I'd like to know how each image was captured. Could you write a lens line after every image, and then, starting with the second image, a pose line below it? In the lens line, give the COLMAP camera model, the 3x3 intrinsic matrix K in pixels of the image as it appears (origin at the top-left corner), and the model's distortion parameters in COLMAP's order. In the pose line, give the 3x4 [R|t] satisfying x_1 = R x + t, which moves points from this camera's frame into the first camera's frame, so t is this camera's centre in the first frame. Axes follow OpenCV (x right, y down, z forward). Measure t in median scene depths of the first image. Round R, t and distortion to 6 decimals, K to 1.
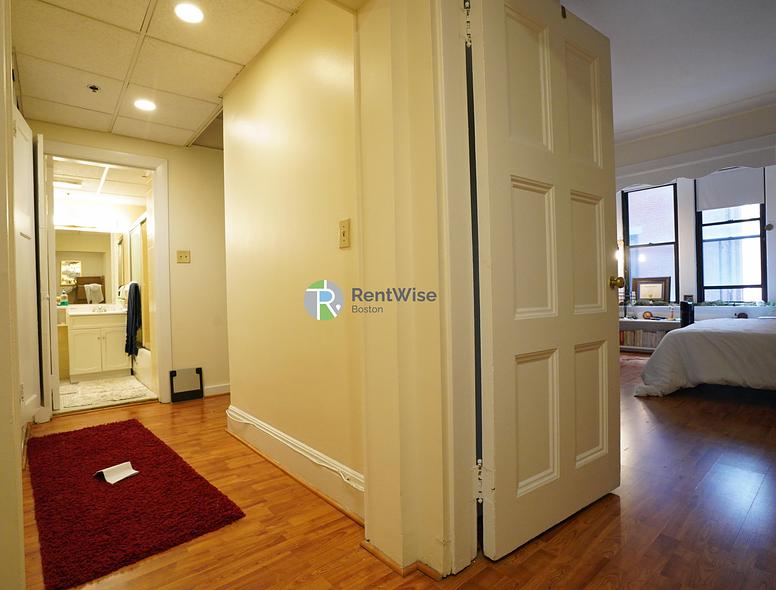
lens RADIAL K [[404.1, 0, 388.0], [0, 404.1, 295.0], [0, 0, 1]] dist [-0.056391, 0.025801]
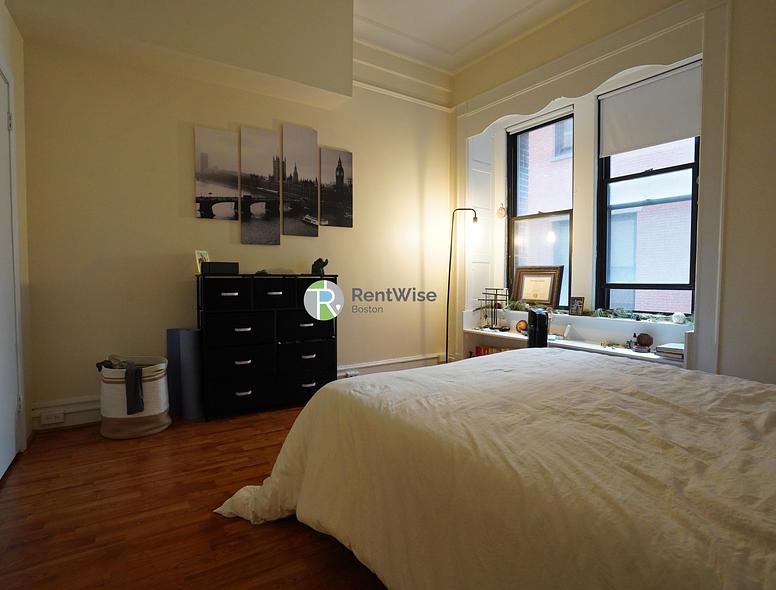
lens RADIAL K [[411.6, 0, 388.0], [0, 411.6, 295.0], [0, 0, 1]] dist [-0.032714, 0.002582]
pose [[0.992071, 0.034613, -0.120815, 0.547082], [-0.030033, 0.998767, 0.039522, -0.019099], [0.122034, -0.035581, 0.991888, 0.344704]]
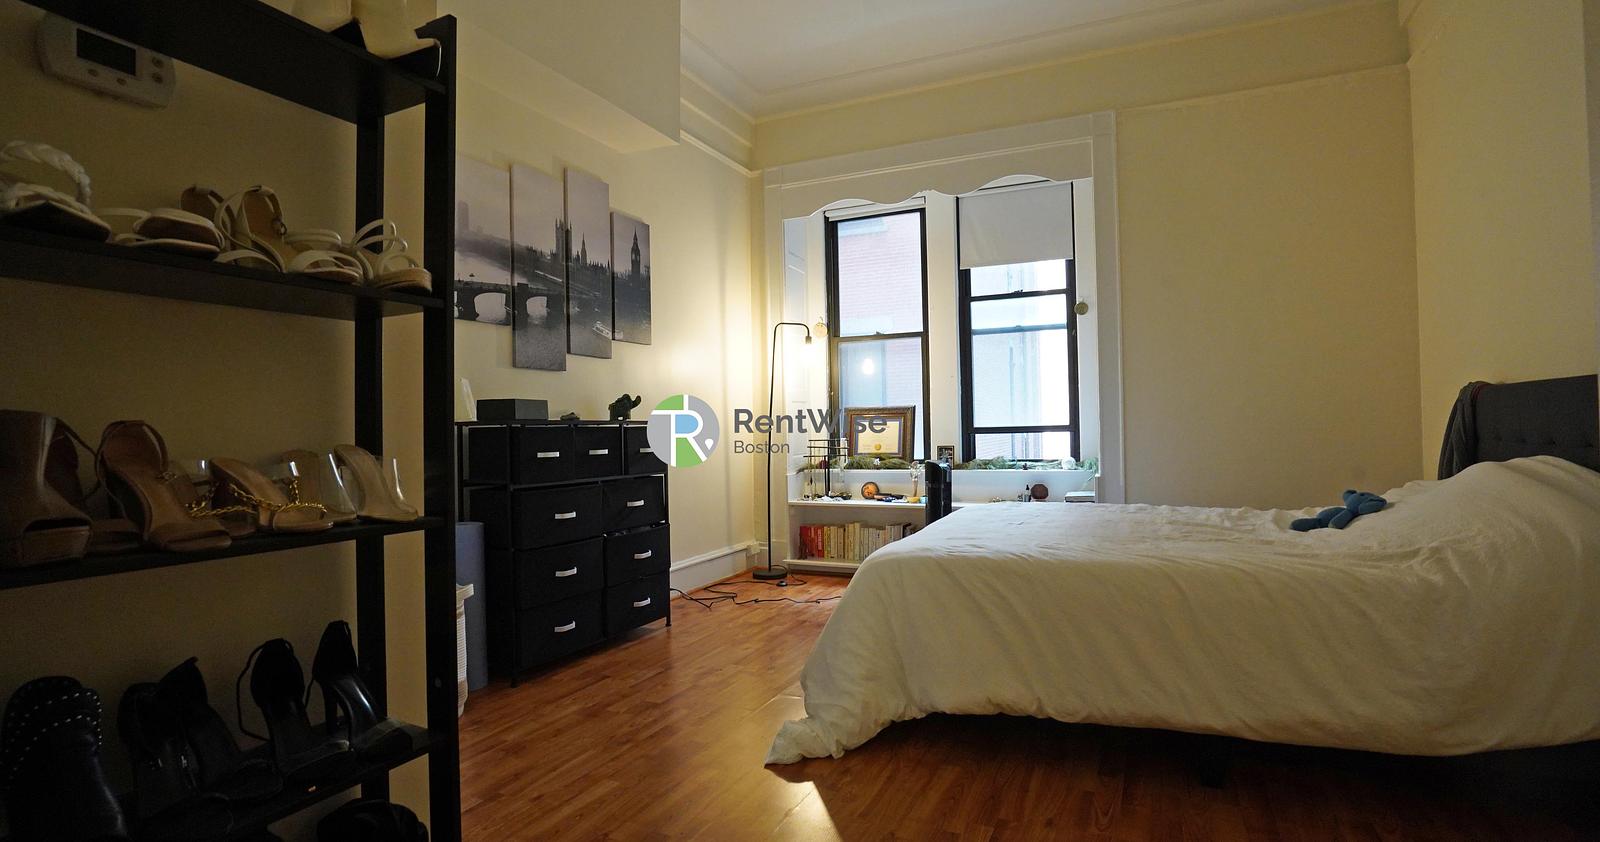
lens RADIAL K [[740.5, 0, 800.0], [0, 740.5, 421.0], [0, 0, 1]] dist [-0.022698, -0.000037]
pose [[0.914234, 0.013770, 0.404953, 0.250663], [-0.002927, 0.999621, -0.027383, -0.004902], [-0.405177, 0.023849, 0.913927, 0.271587]]
